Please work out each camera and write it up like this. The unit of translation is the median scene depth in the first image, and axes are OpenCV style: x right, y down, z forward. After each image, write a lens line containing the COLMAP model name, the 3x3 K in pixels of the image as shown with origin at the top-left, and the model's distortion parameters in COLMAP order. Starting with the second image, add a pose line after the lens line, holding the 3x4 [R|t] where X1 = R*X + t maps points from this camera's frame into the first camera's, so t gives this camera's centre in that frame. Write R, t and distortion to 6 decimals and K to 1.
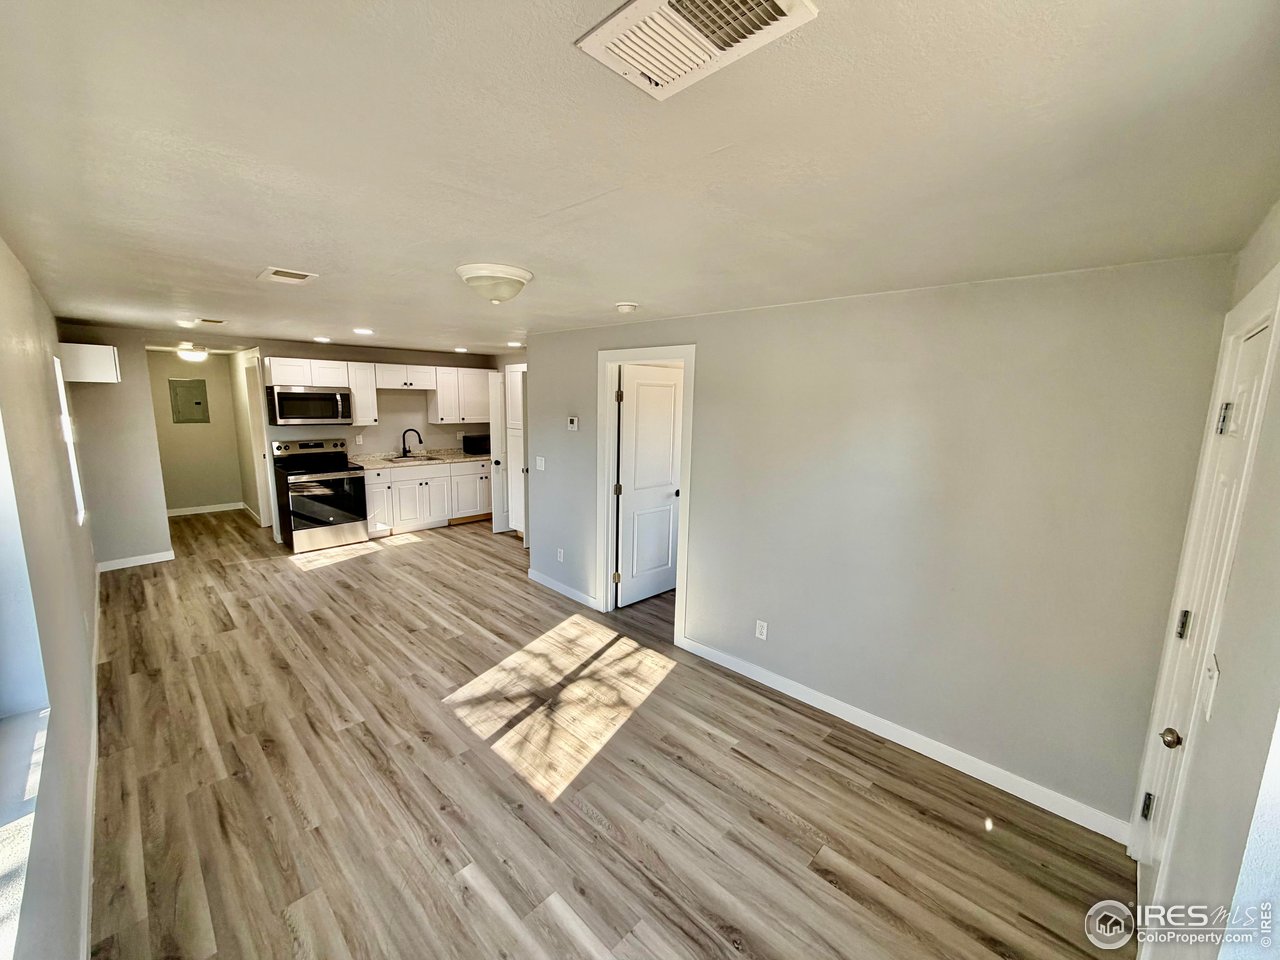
lens RADIAL K [[507.4, 0, 643.2], [0, 507.4, 475.0], [0, 0, 1]] dist [-0.006335, 0.001682]
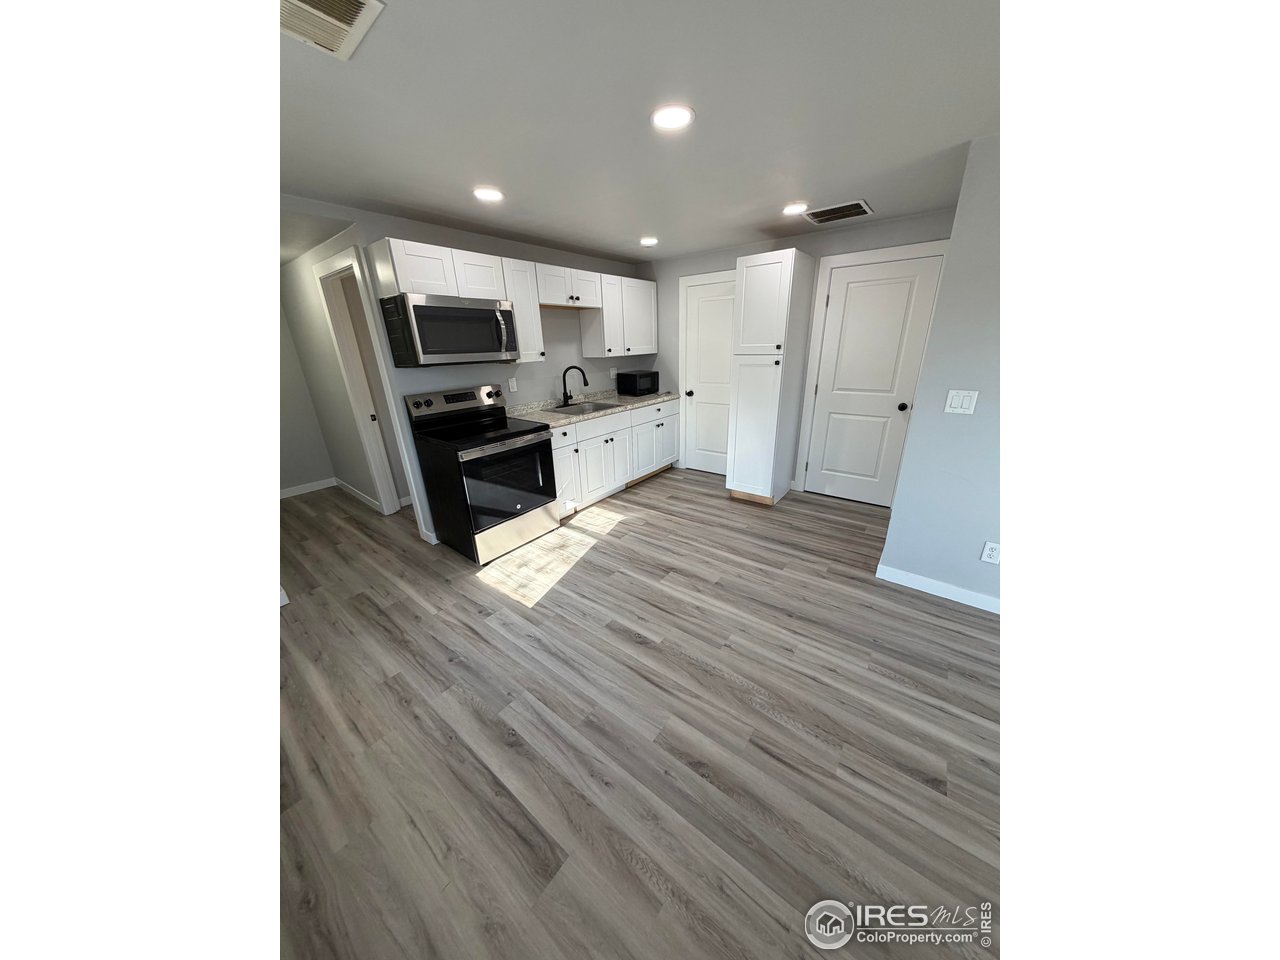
lens RADIAL K [[383.3, 0, 638.8], [0, 383.3, 473.6], [0, 0, 1]] dist [0.002043, 0.000004]
pose [[0.992857, -0.083666, 0.085053, -0.615306], [0.067320, 0.981437, 0.179583, -0.045453], [-0.098499, -0.172575, 0.980059, 0.611386]]
